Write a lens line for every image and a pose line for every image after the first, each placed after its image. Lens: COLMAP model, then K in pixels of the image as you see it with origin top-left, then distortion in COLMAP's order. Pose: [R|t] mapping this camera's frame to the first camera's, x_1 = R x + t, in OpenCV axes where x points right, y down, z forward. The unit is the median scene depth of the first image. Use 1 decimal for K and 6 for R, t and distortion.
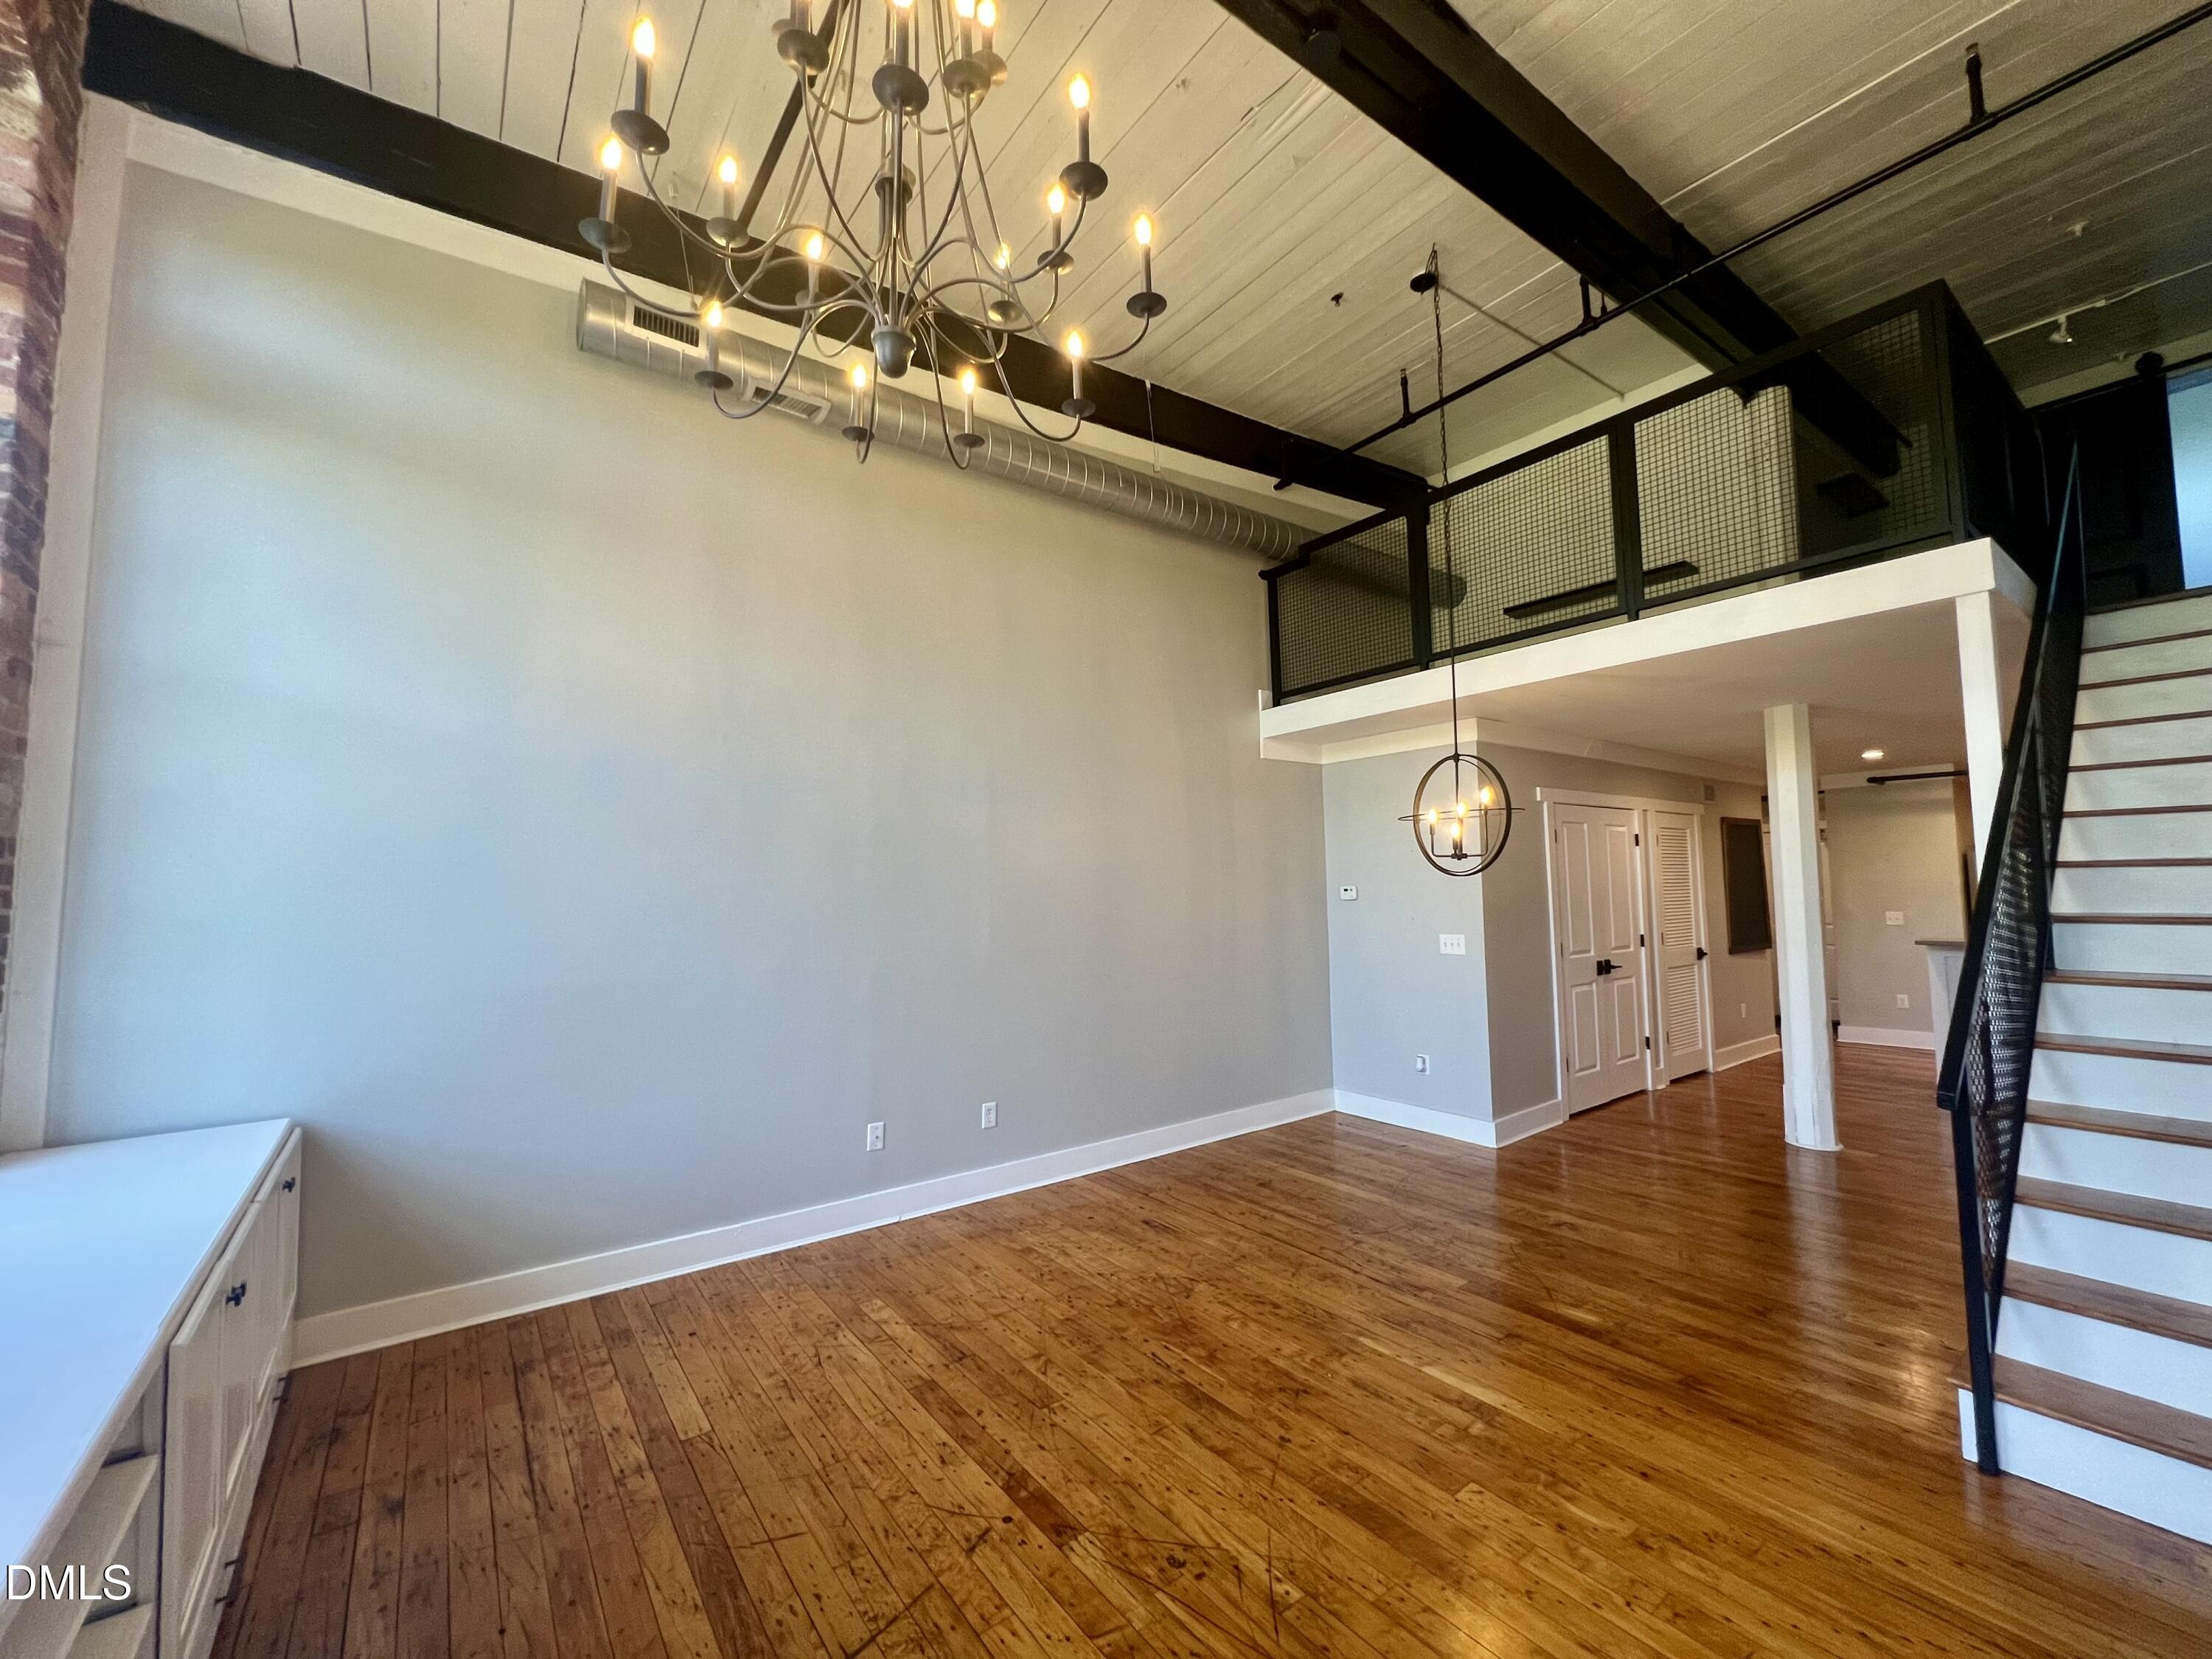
lens RADIAL K [[886.8, 0, 1107.4], [0, 886.8, 829.0], [0, 0, 1]] dist [-0.001760, 0.000737]
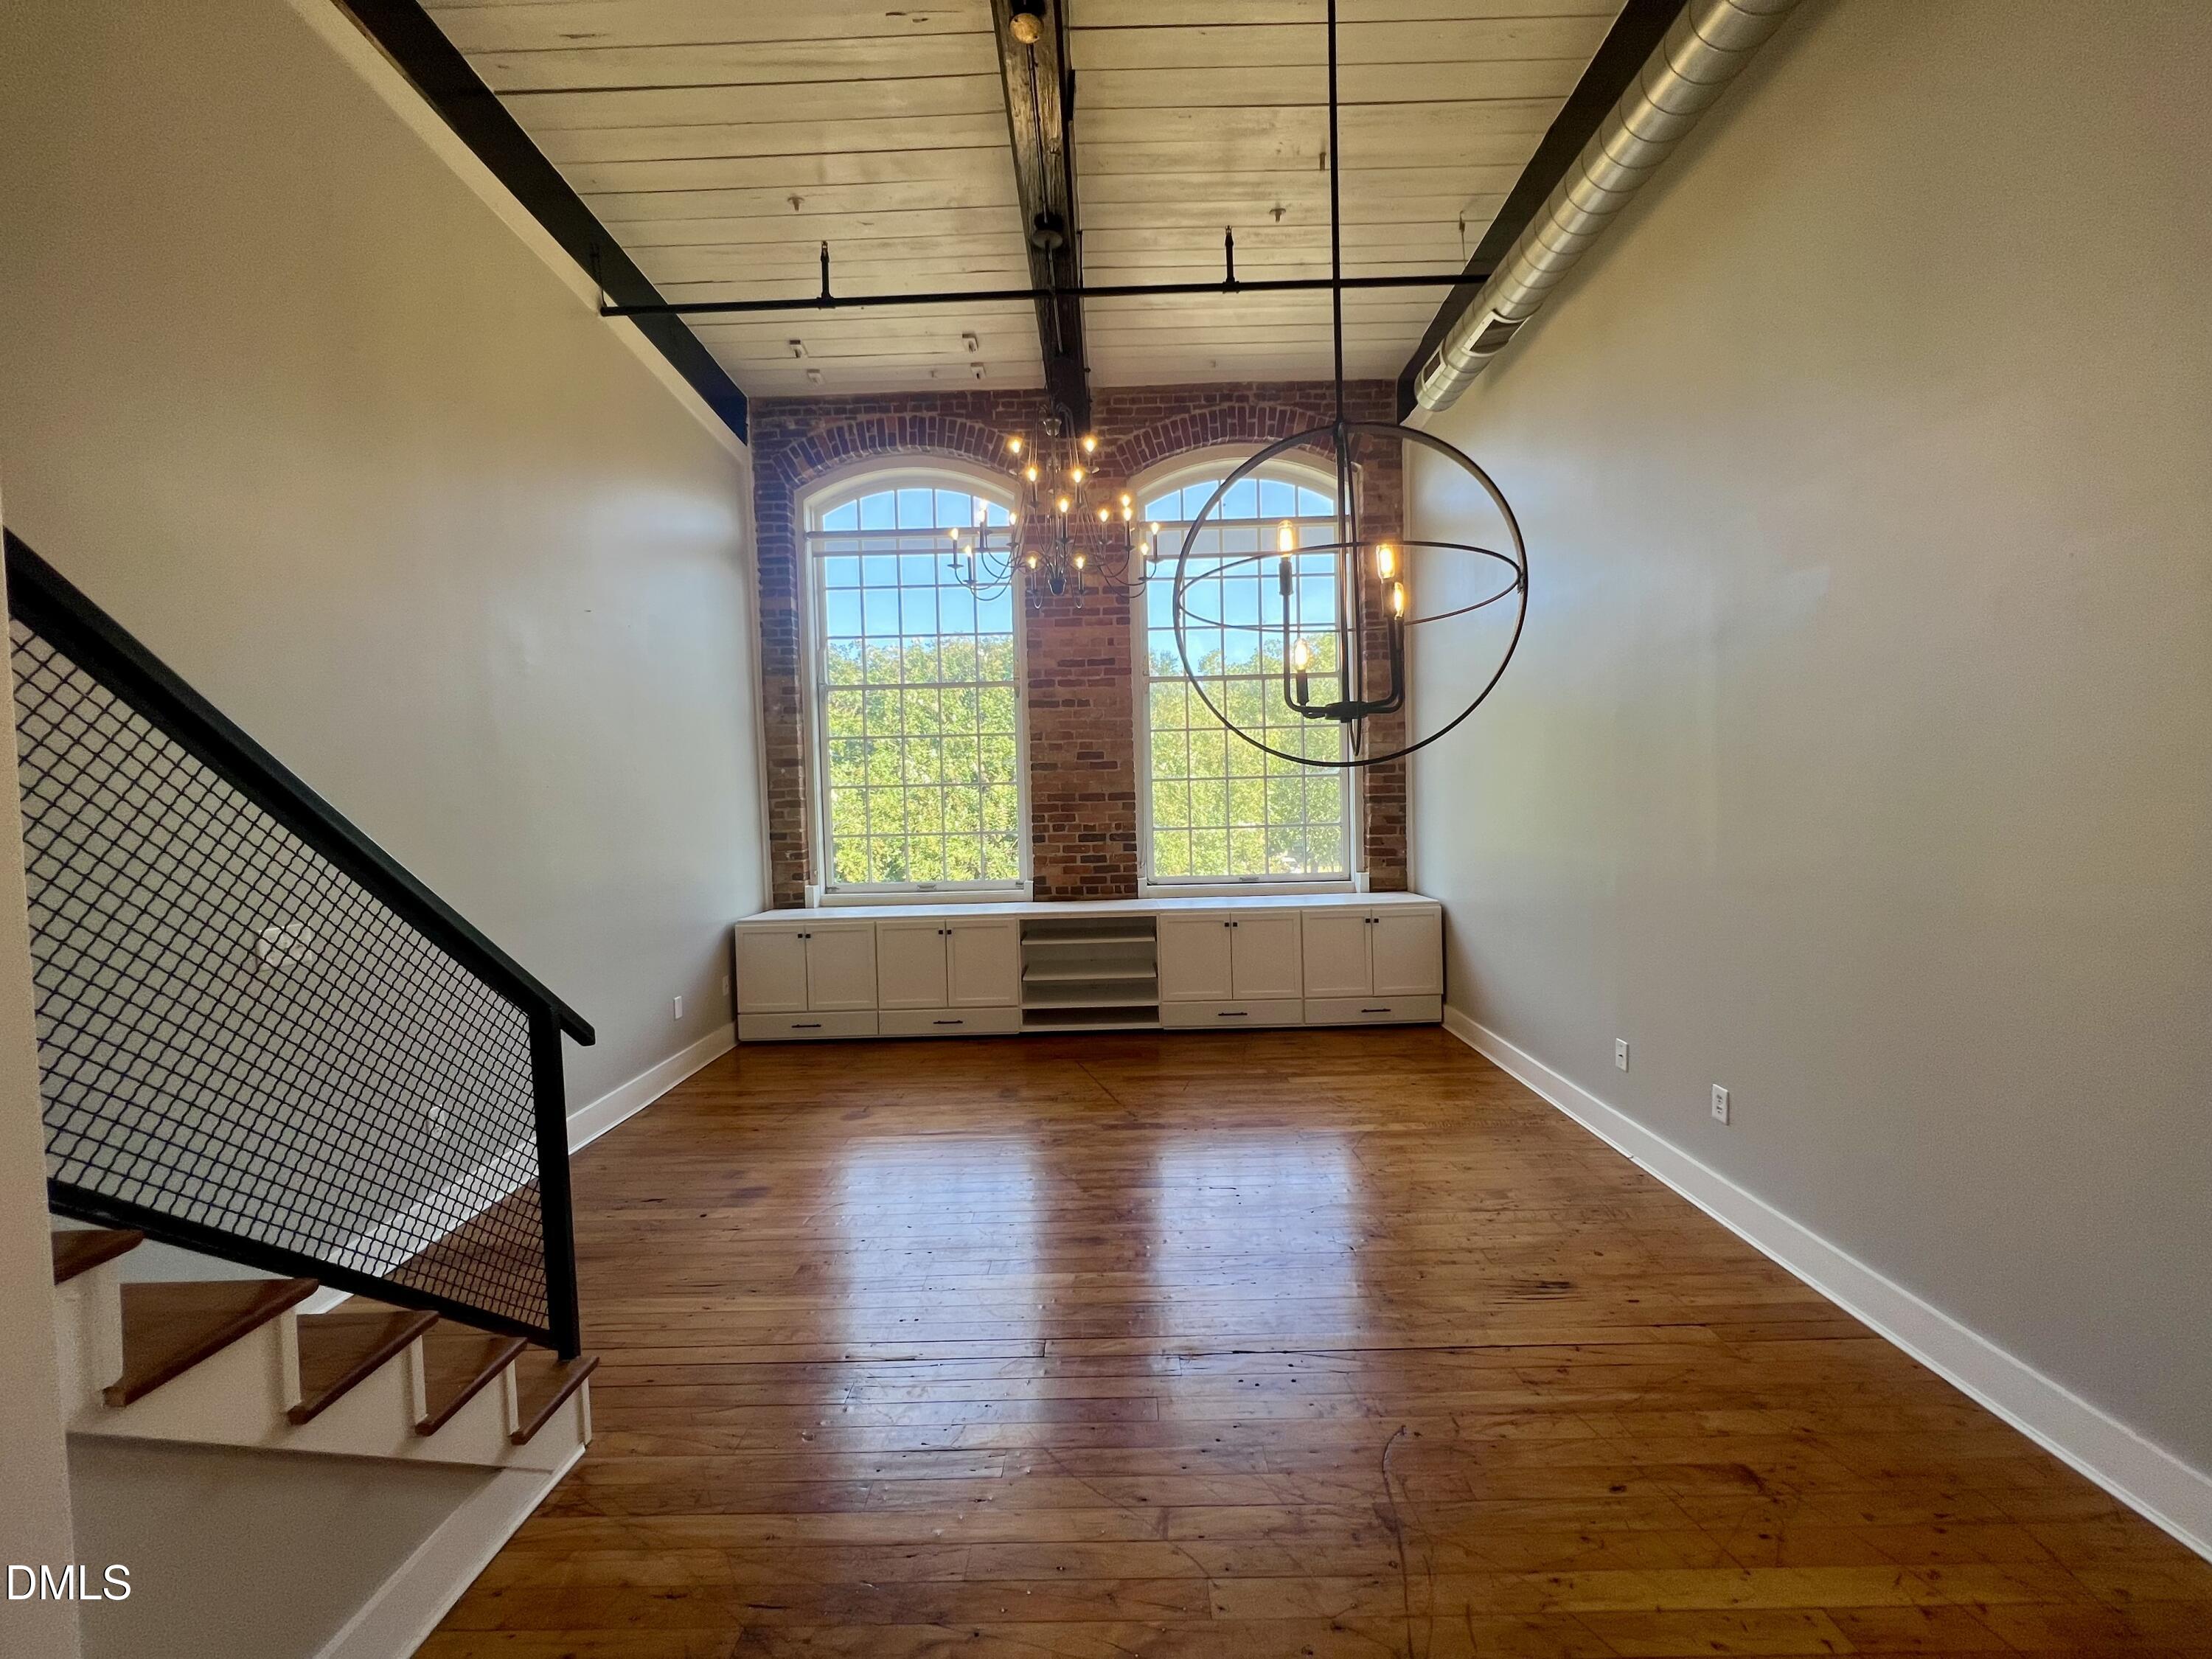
lens RADIAL K [[886.8, 0, 1106.0], [0, 886.8, 830.3], [0, 0, 1]] dist [-0.001760, 0.000737]
pose [[-0.603501, 0.059093, -0.795170, 0.836942], [0.089285, 0.995987, 0.006253, 0.075171], [0.792348, -0.067223, -0.606355, 1.268662]]
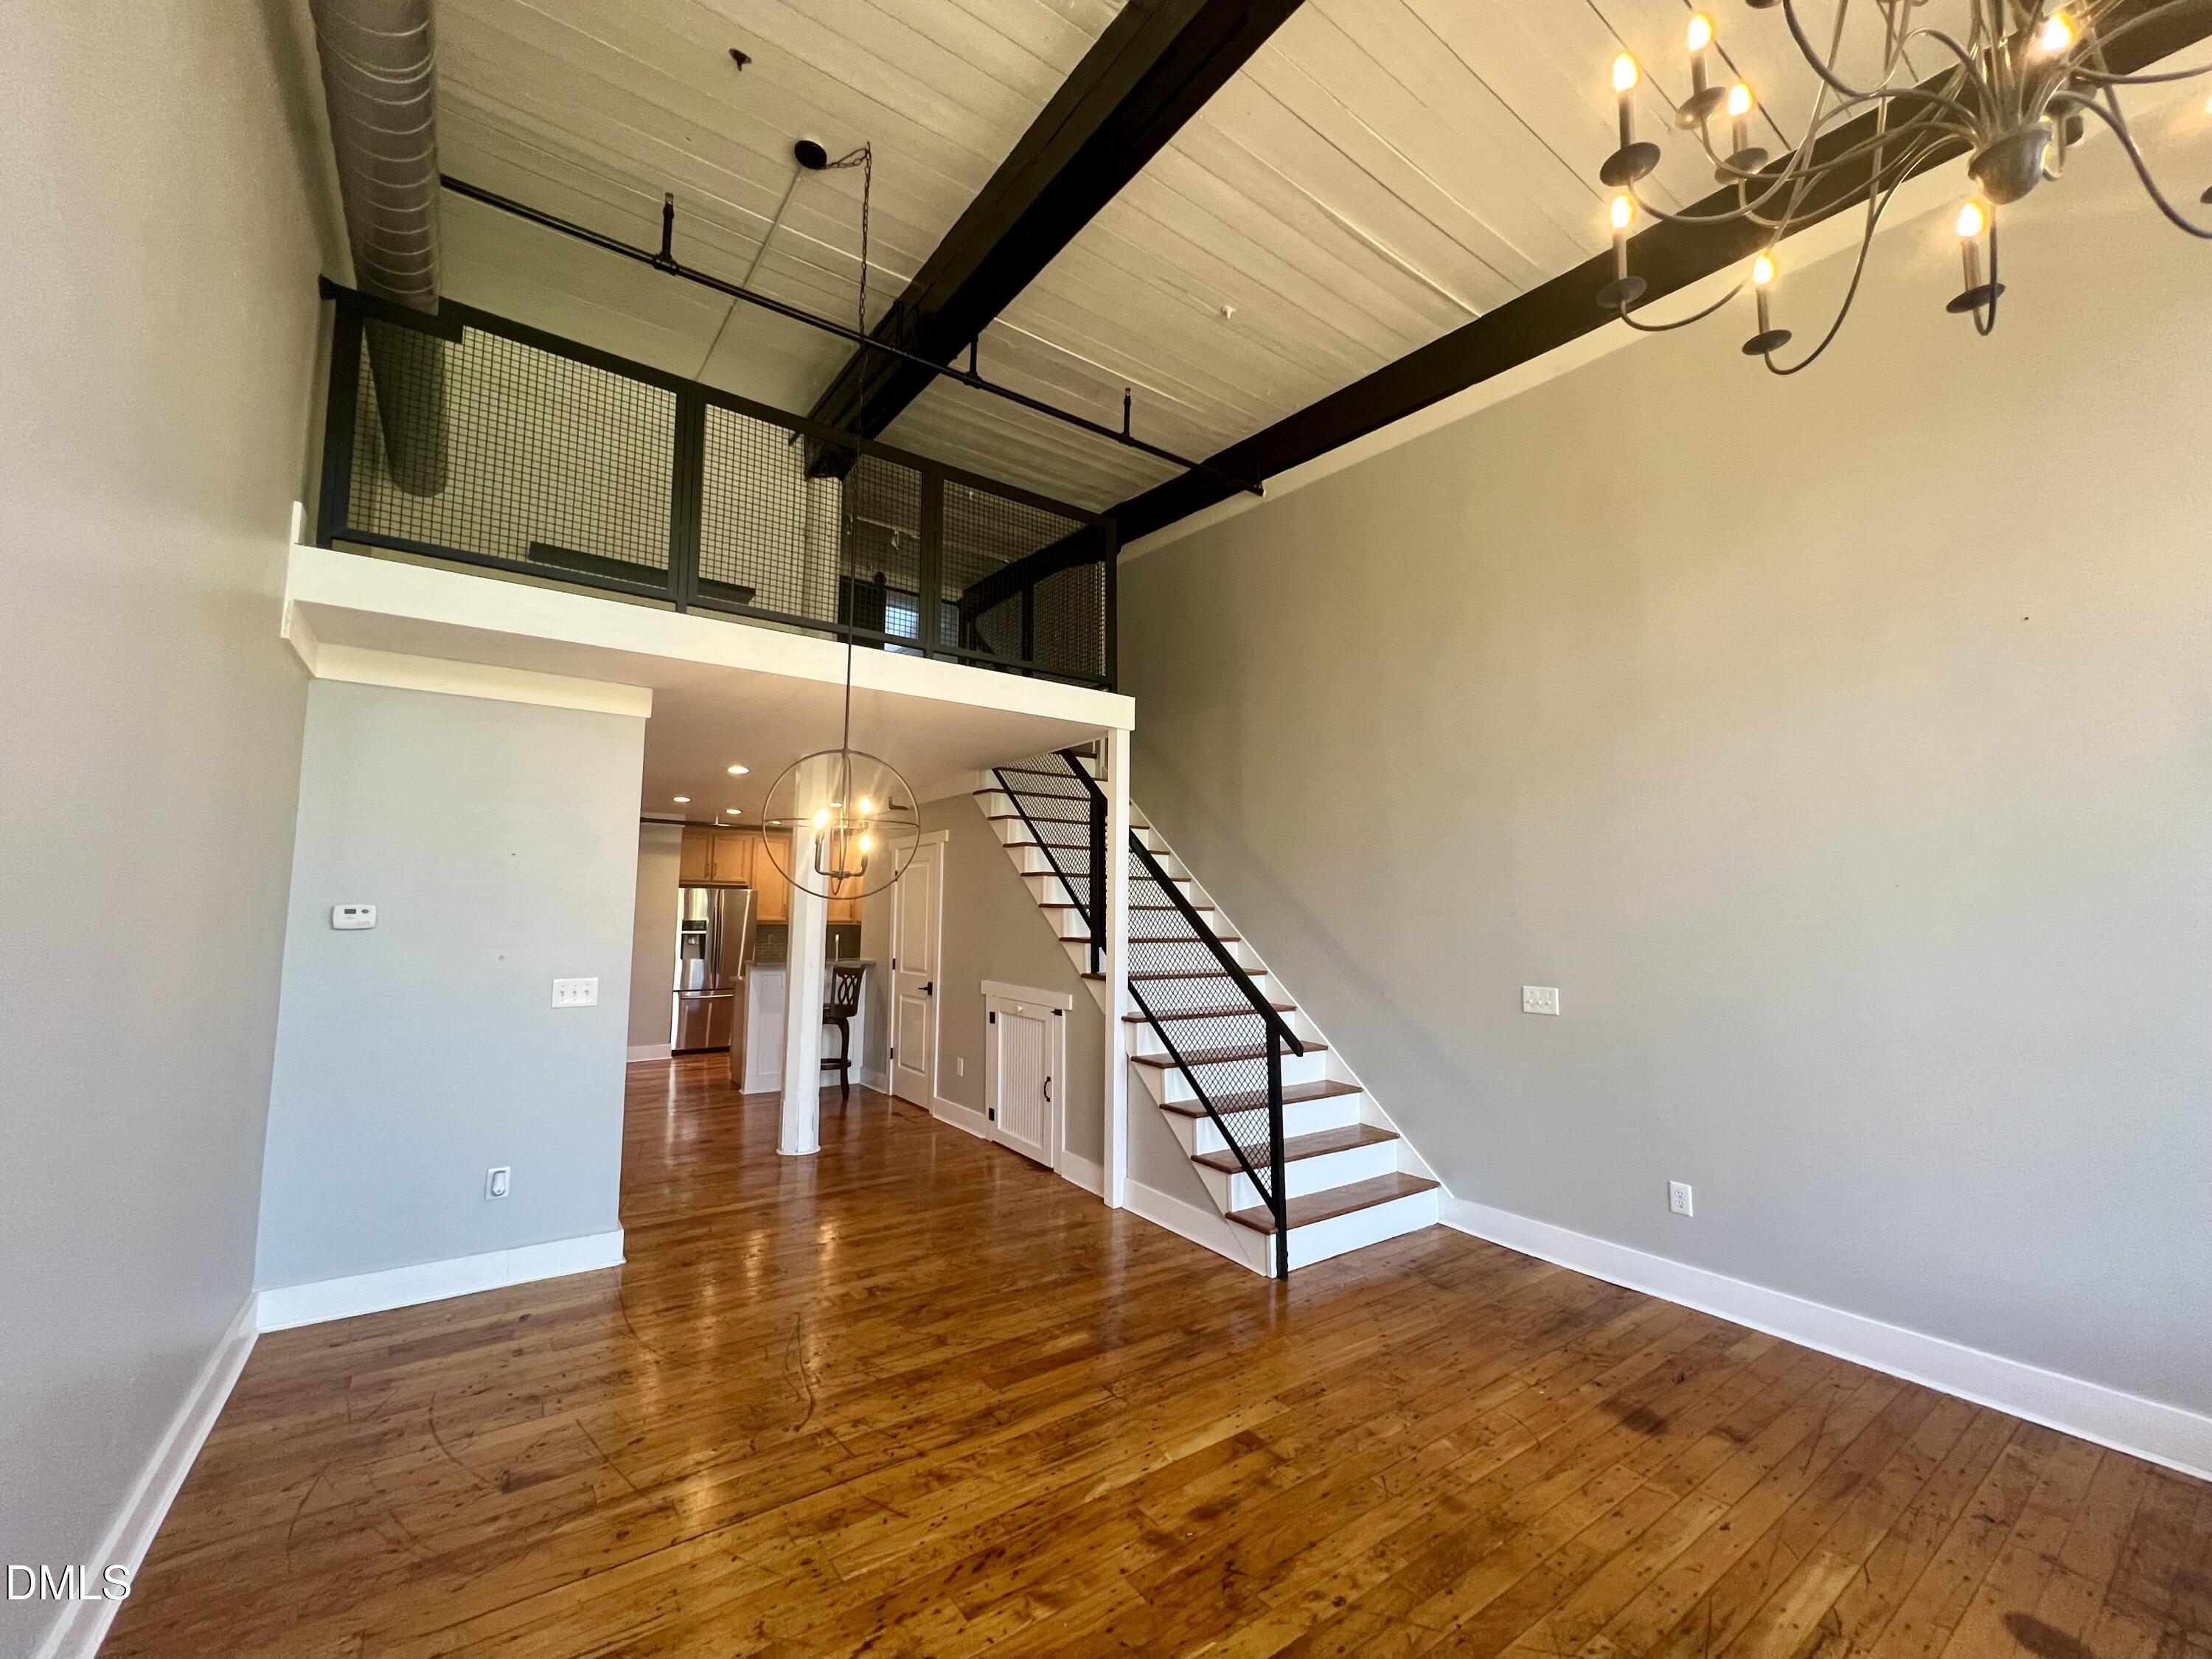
lens RADIAL K [[886.8, 0, 1102.4], [0, 886.8, 830.0], [0, 0, 1]] dist [-0.001760, 0.000737]
pose [[0.018622, 0.112058, 0.993527, -0.452658], [-0.081573, 0.990557, -0.110194, 0.066713], [-0.996493, -0.078993, 0.027587, 0.827275]]
